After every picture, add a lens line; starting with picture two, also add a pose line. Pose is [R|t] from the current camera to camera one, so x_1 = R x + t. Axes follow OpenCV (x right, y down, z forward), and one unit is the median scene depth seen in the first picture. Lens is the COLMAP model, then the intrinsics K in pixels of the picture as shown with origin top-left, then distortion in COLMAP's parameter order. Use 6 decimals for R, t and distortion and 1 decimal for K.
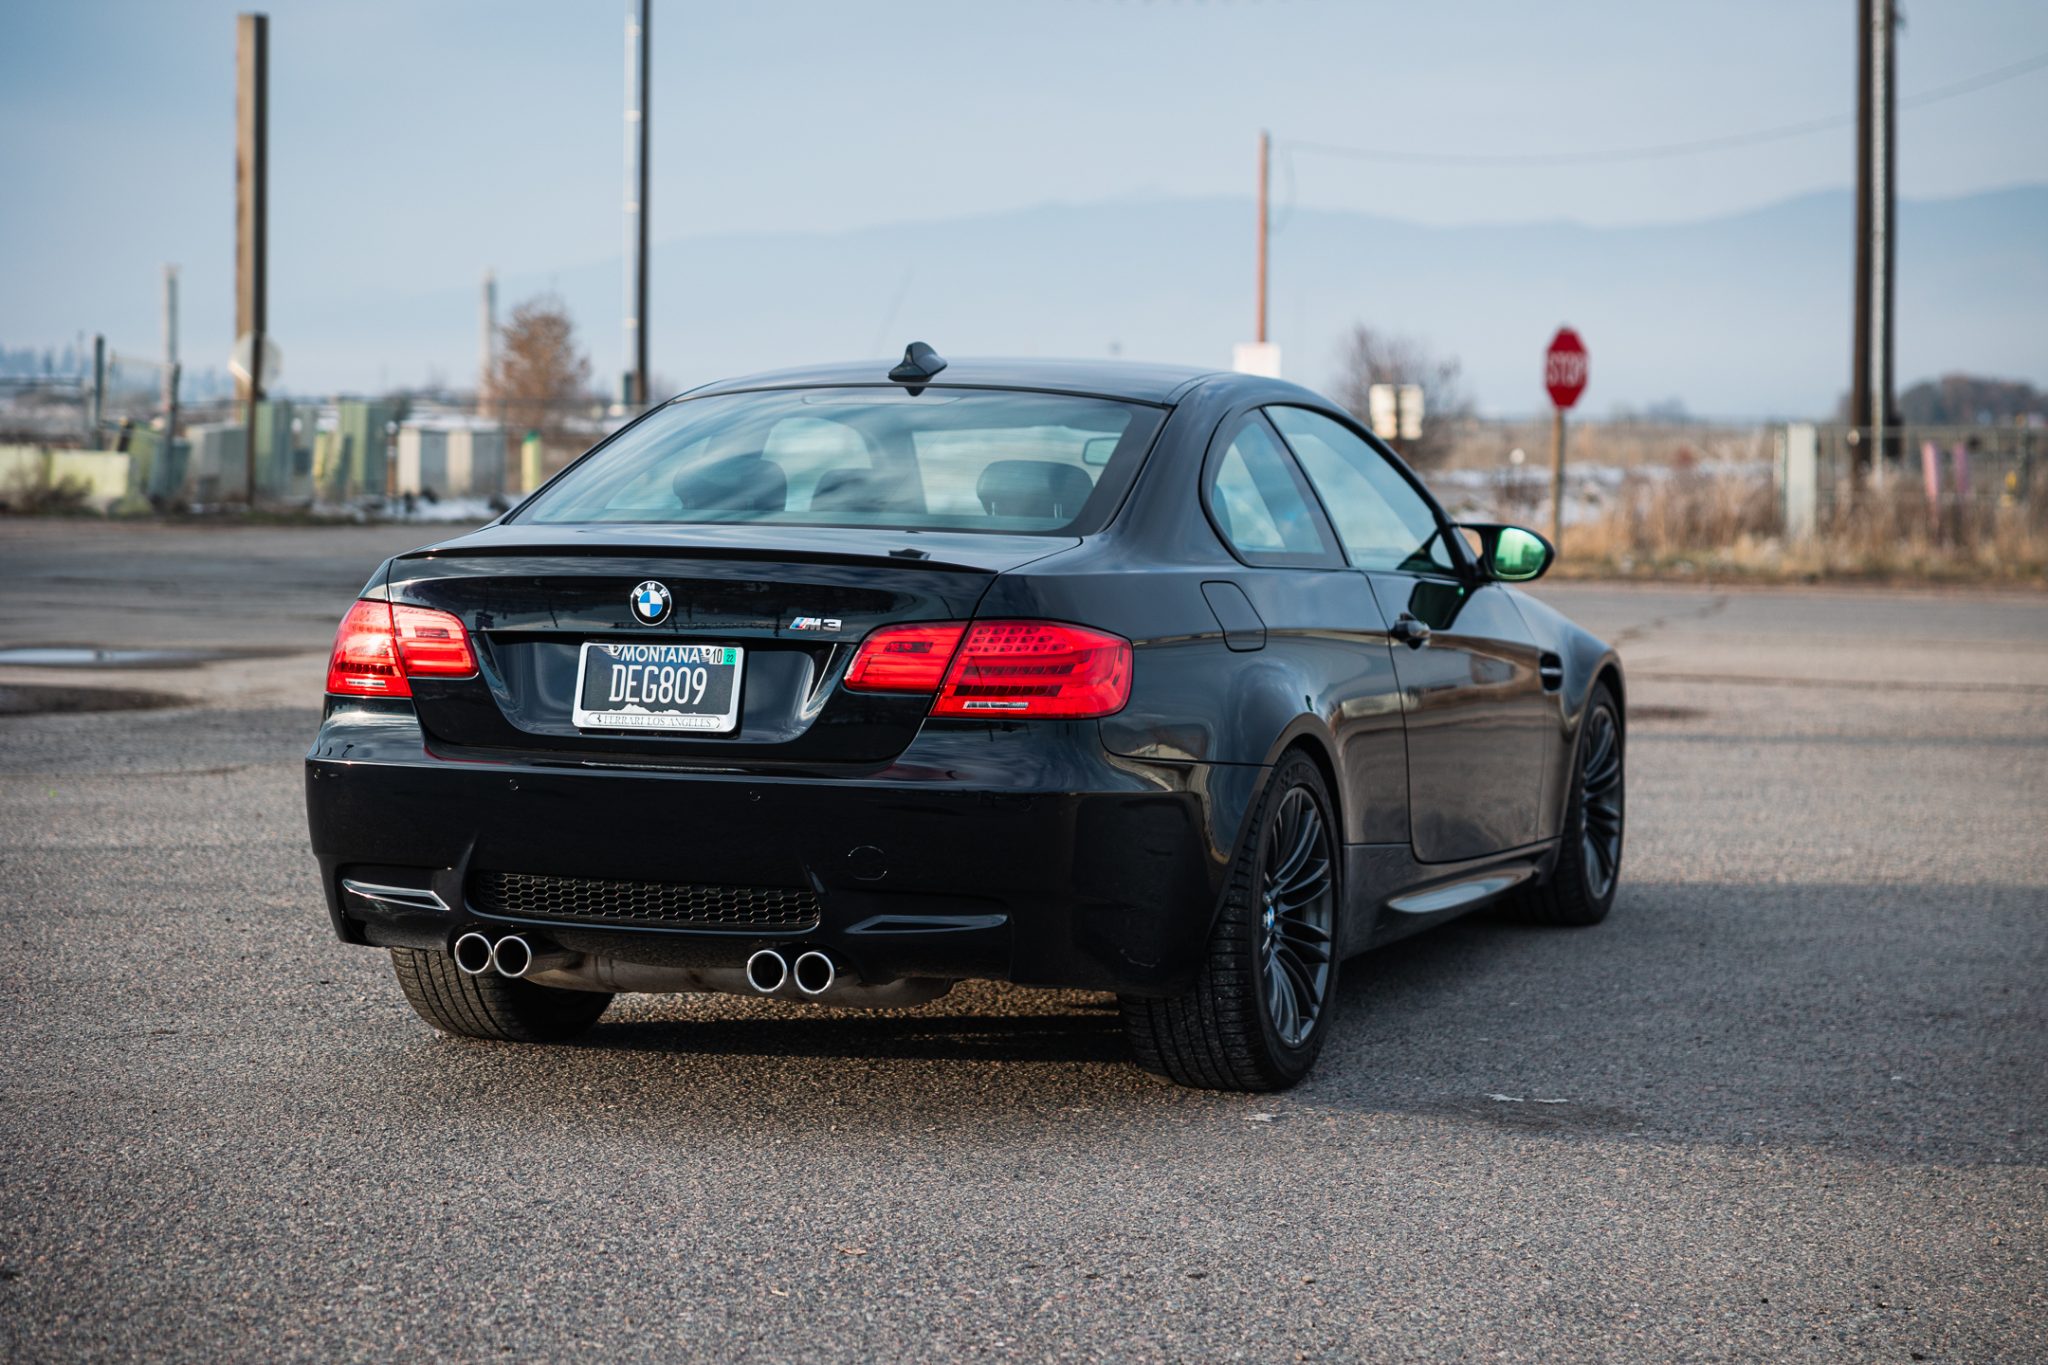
lens RADIAL K [[3976.0, 0, 1035.2], [0, 3976.0, 685.4], [0, 0, 1]] dist [0.017875, 0.000000]
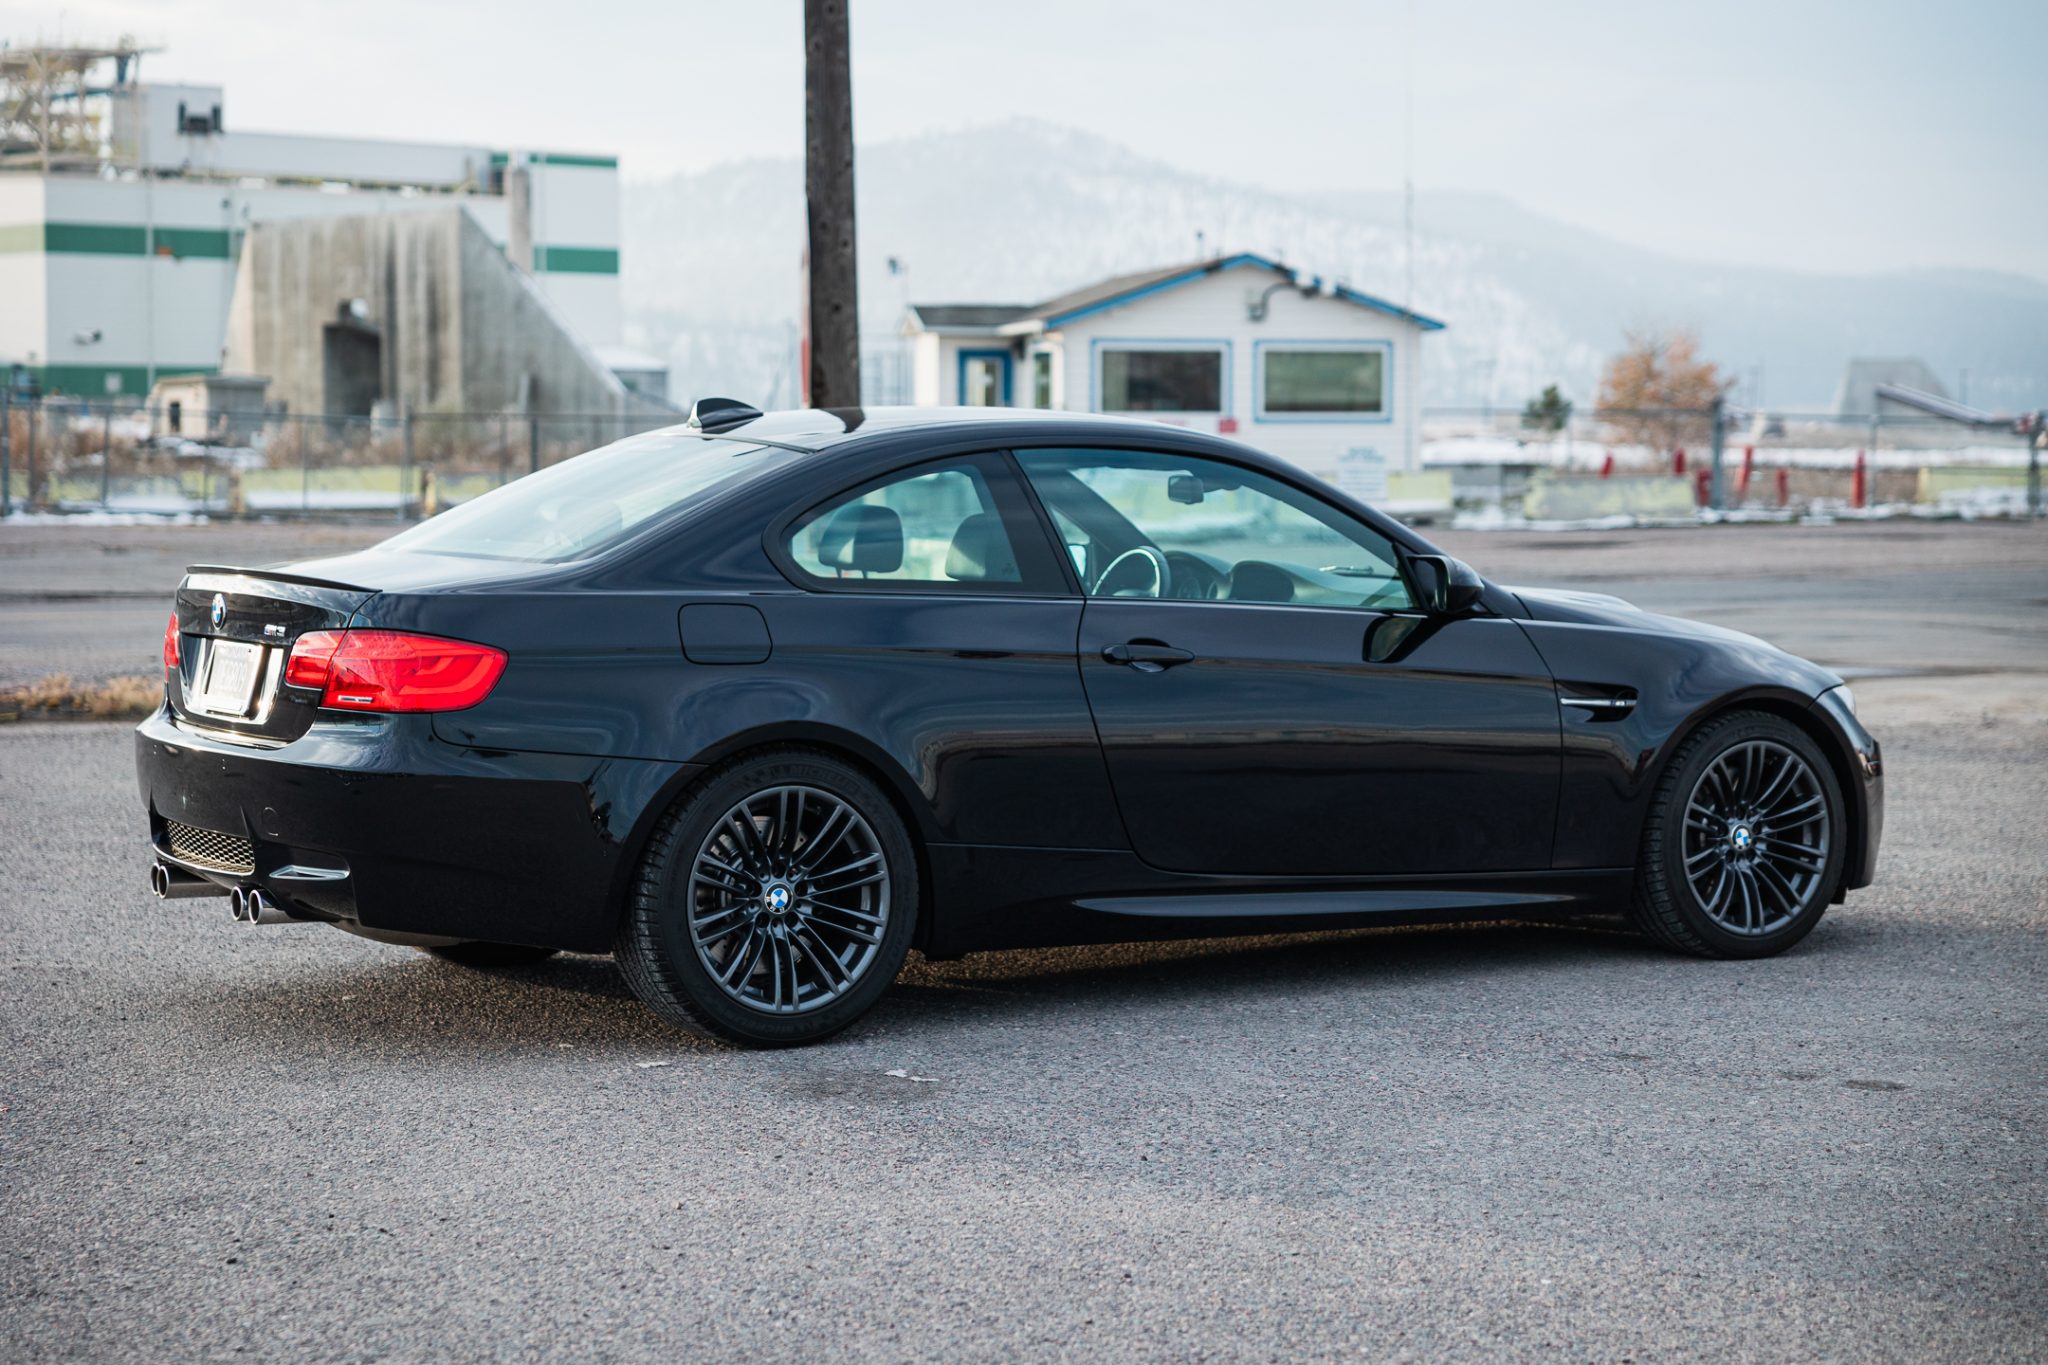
lens RADIAL K [[3799.6, 0, 1017.9], [0, 3799.6, 680.0], [0, 0, 1]] dist [0.048074, 0.000000]
pose [[0.778336, 0.028686, -0.627192, 0.857585], [-0.032117, 0.999467, 0.005856, -0.014017], [0.627026, 0.015586, 0.778842, 0.205964]]
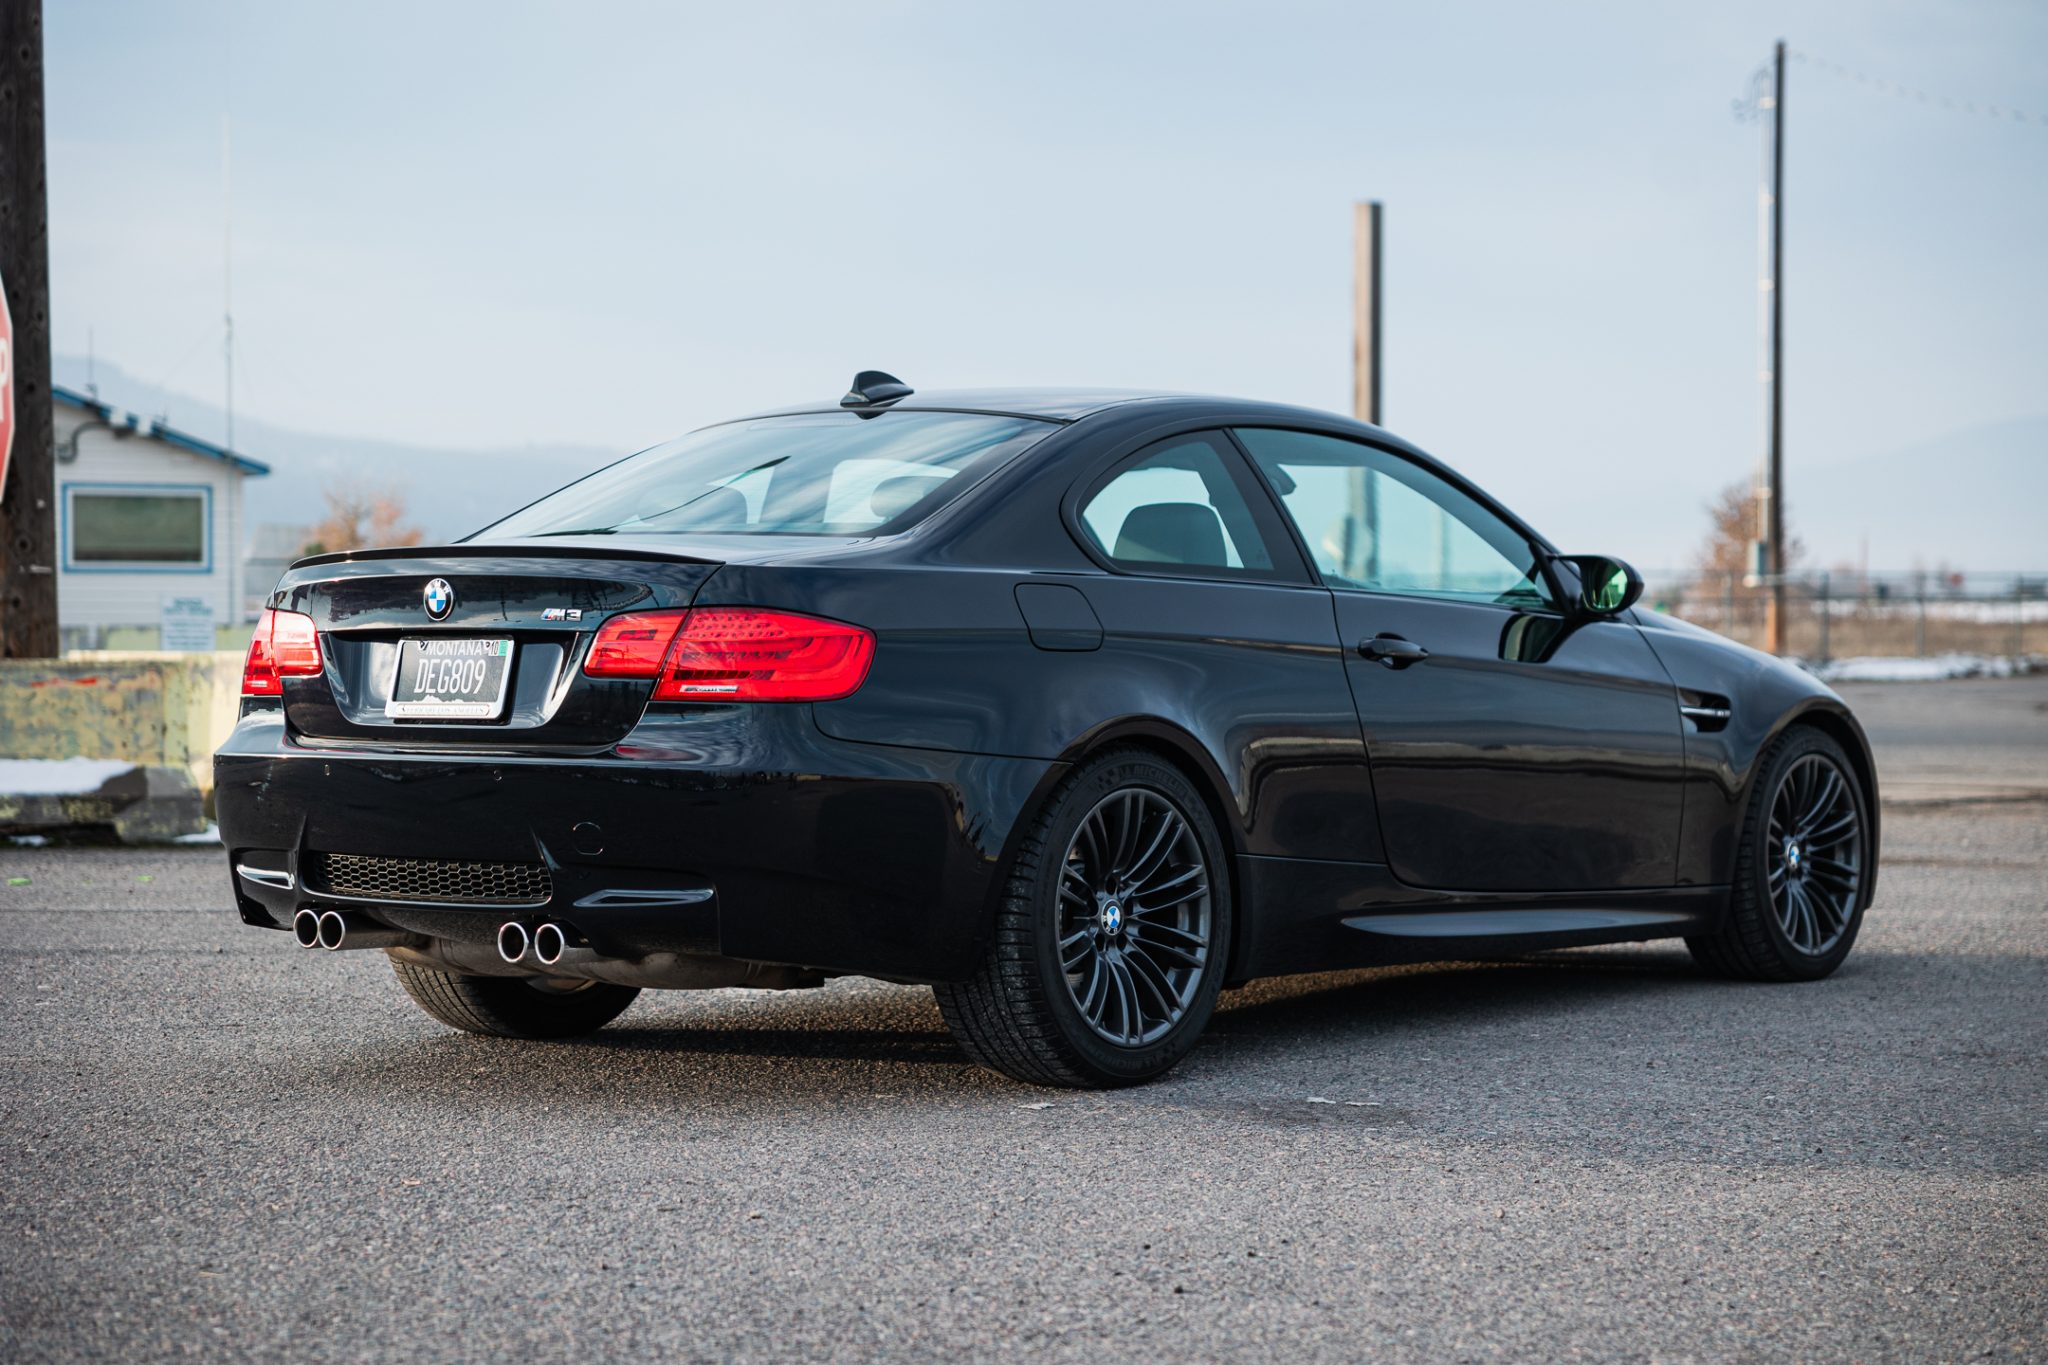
lens RADIAL K [[3976.0, 0, 1024.1], [0, 3976.0, 678.3], [0, 0, 1]] dist [0.017875, 0.000000]
pose [[0.947644, -0.008666, -0.319211, 0.388151], [-0.007457, 0.998758, -0.049253, 0.051270], [0.319241, 0.049055, 0.946403, 0.038159]]
